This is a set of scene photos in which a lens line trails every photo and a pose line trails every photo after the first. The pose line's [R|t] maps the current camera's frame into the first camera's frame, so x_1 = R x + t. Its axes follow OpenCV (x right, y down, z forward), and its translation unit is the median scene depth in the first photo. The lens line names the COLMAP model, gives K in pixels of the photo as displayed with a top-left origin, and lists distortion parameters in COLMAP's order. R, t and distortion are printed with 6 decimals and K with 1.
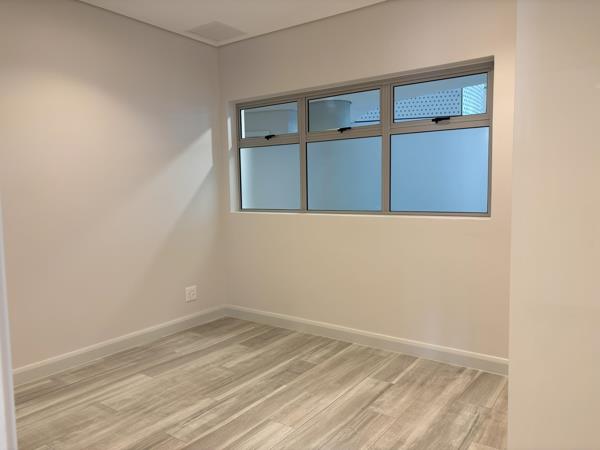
lens RADIAL K [[458.5, 0, 301.8], [0, 458.5, 226.7], [0, 0, 1]] dist [-0.000184, 0.023390]
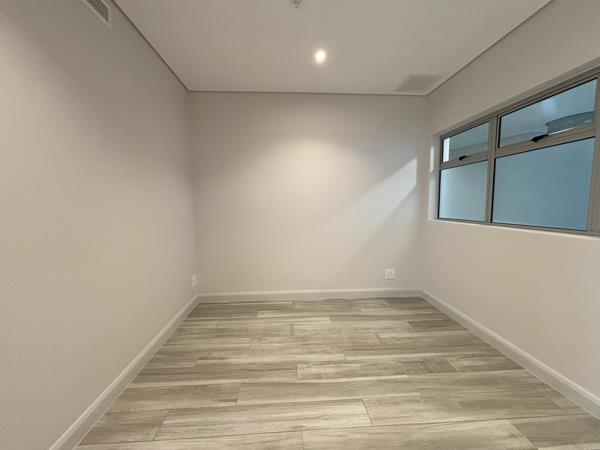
lens RADIAL K [[243.0, 0, 299.8], [0, 243.0, 224.3], [0, 0, 1]] dist [-0.000681, 0.000095]
pose [[0.617769, 0.076756, -0.782605, 0.237966], [-0.068046, 0.996710, 0.044041, -0.035542], [0.783410, 0.026046, 0.620959, 0.405697]]
